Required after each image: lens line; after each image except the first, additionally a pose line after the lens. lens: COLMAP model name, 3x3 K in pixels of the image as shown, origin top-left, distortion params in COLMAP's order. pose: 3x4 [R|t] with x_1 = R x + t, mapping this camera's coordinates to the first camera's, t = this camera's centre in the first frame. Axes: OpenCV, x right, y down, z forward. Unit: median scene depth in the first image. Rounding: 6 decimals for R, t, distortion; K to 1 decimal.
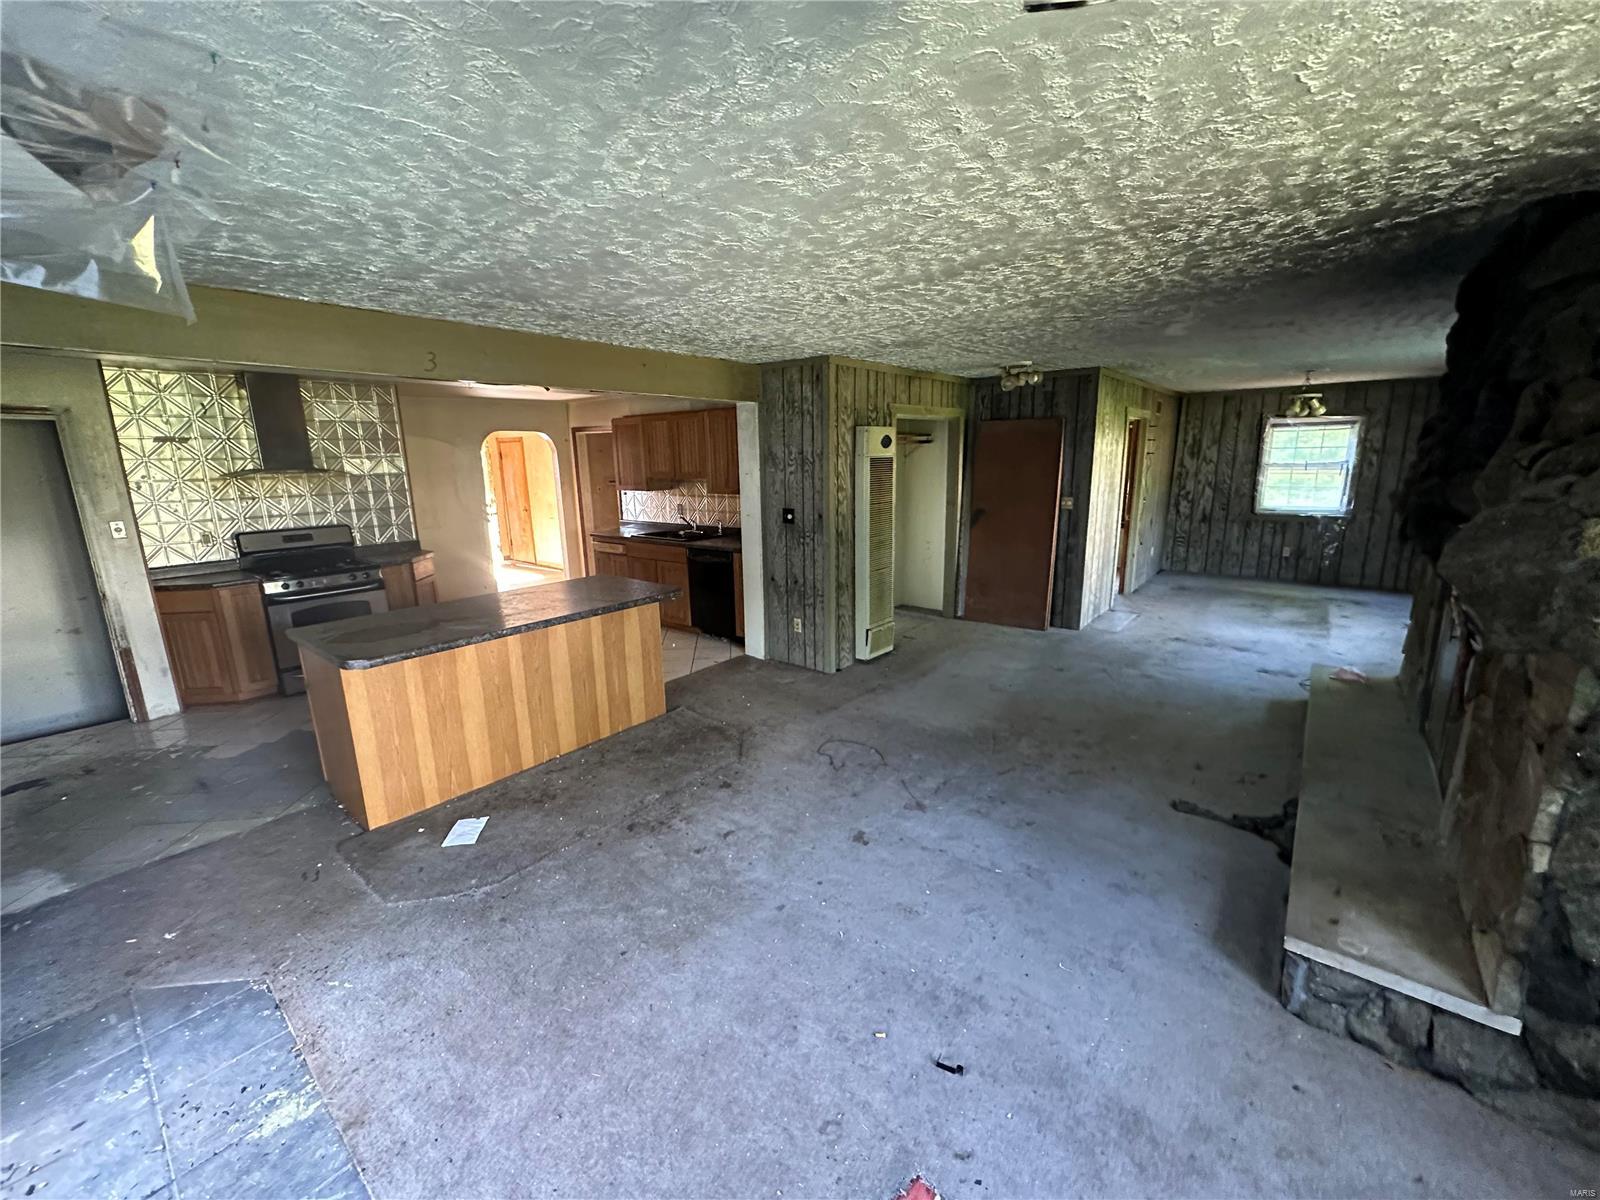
lens RADIAL K [[642.7, 0, 803.0], [0, 642.7, 597.1], [0, 0, 1]] dist [-0.003239, 0.000154]
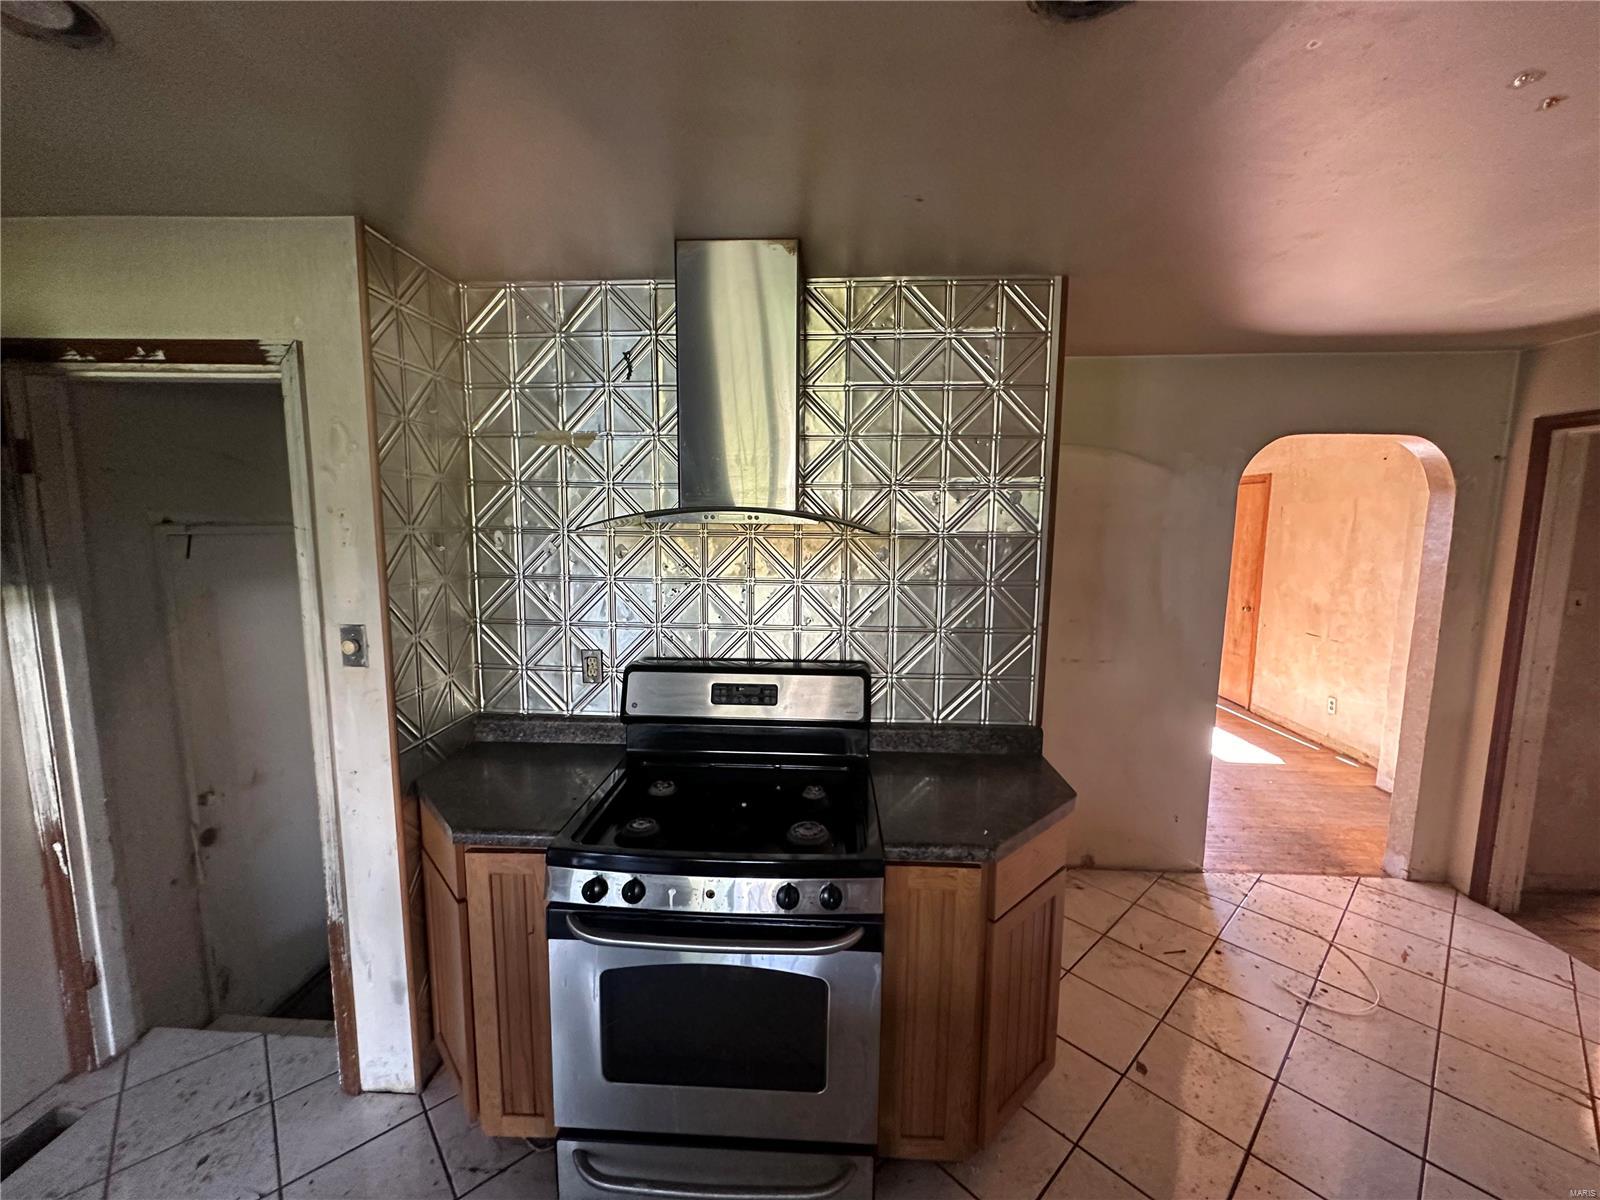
lens RADIAL K [[642.7, 0, 798.1], [0, 642.7, 597.4], [0, 0, 1]] dist [-0.003239, 0.000154]
pose [[0.592775, 0.121154, -0.796203, -0.473863], [-0.192591, 0.981261, 0.005928, -0.154822], [0.782002, 0.149828, 0.605000, 0.784465]]
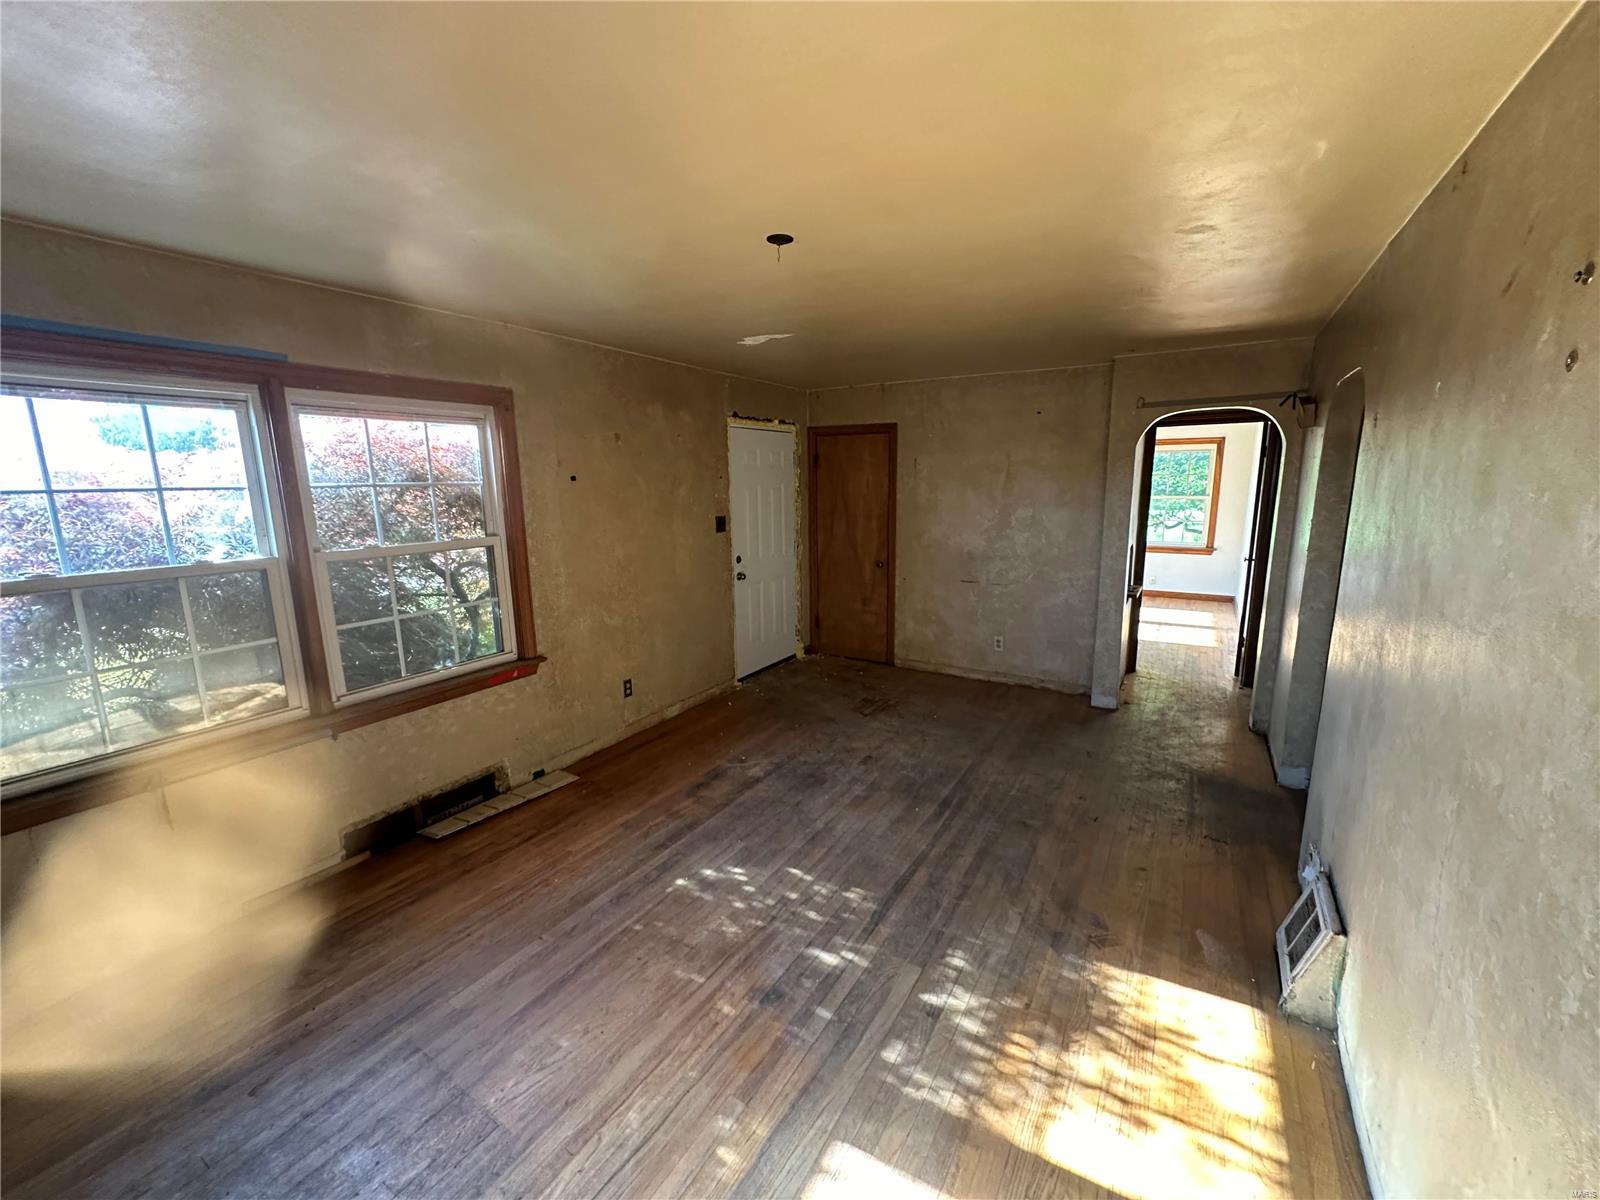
lens RADIAL K [[642.7, 0, 800.5], [0, 642.7, 597.1], [0, 0, 1]] dist [-0.003239, 0.000154]
pose [[0.990969, -0.018297, 0.132834, -1.158723], [0.022368, 0.999323, -0.029218, -0.194026], [-0.132209, 0.031925, 0.990708, 1.010320]]
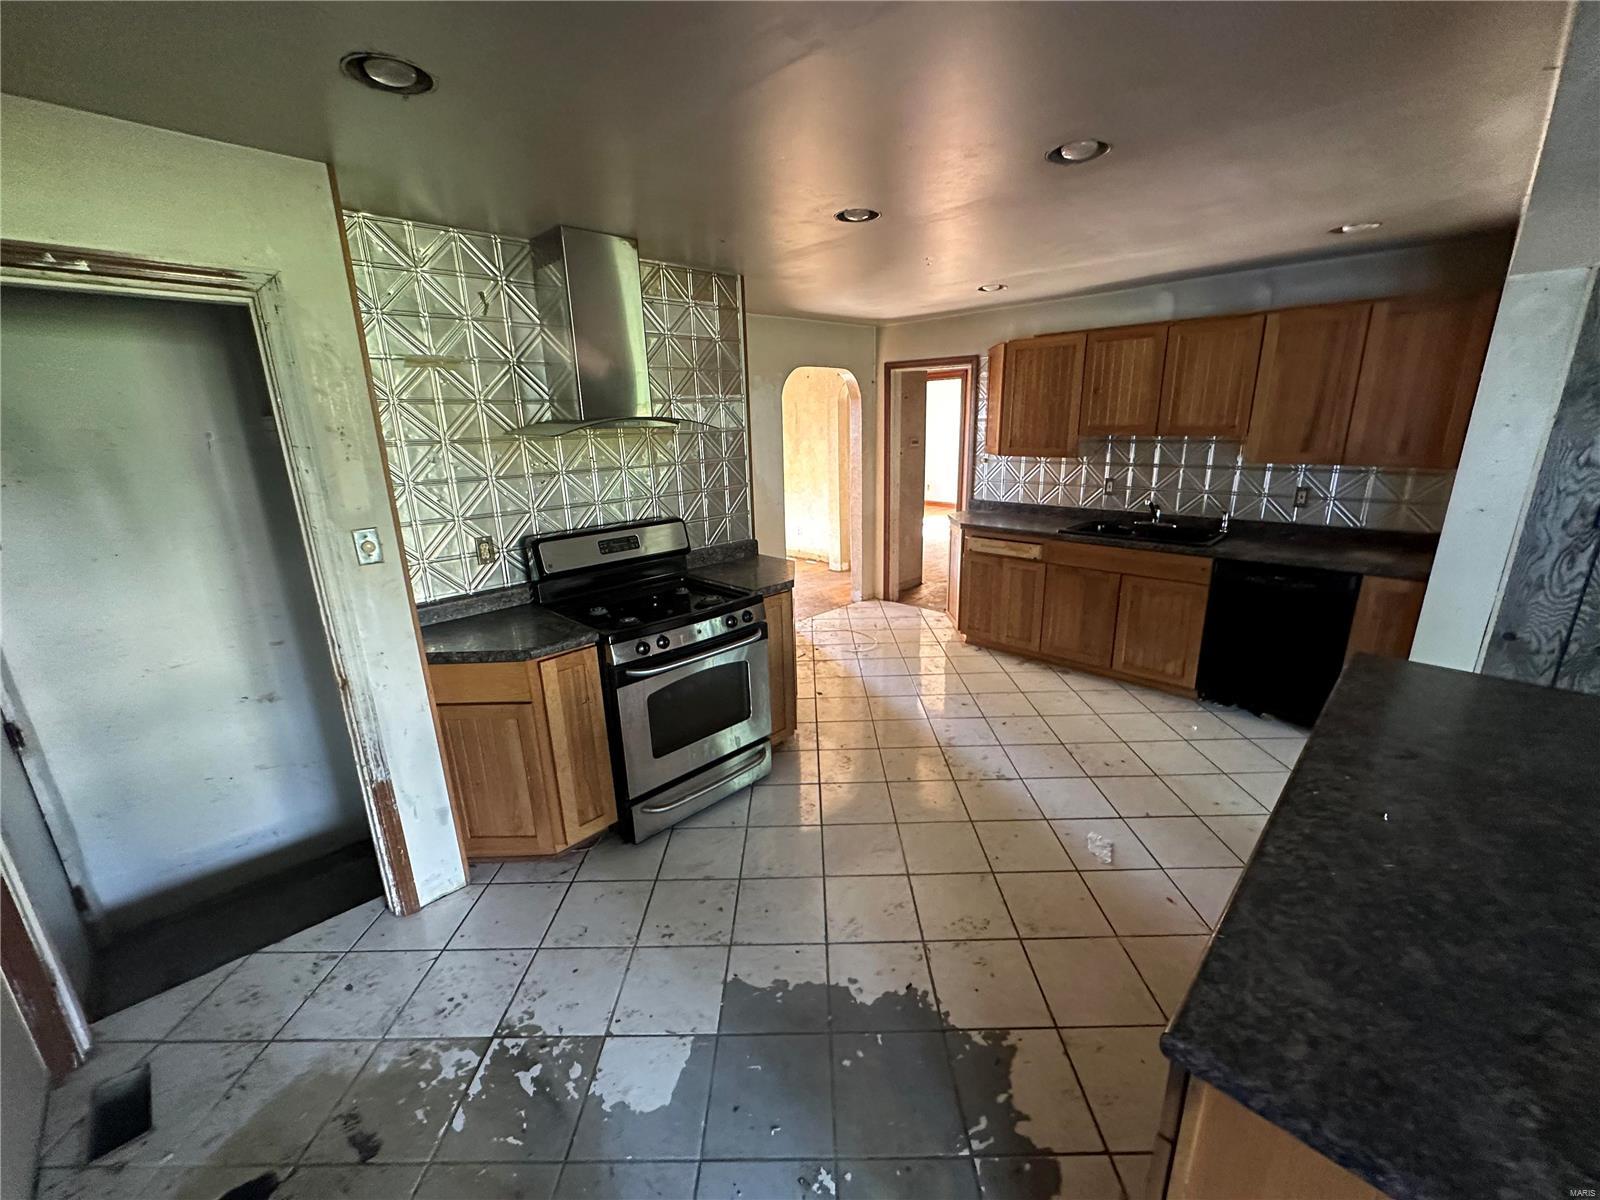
lens RADIAL K [[642.7, 0, 799.9], [0, 642.7, 597.3], [0, 0, 1]] dist [-0.003239, 0.000154]
pose [[0.994087, 0.021926, -0.106351, -0.565012], [-0.015656, 0.998109, 0.059438, -0.081493], [0.107453, -0.057422, 0.992551, 0.451242]]
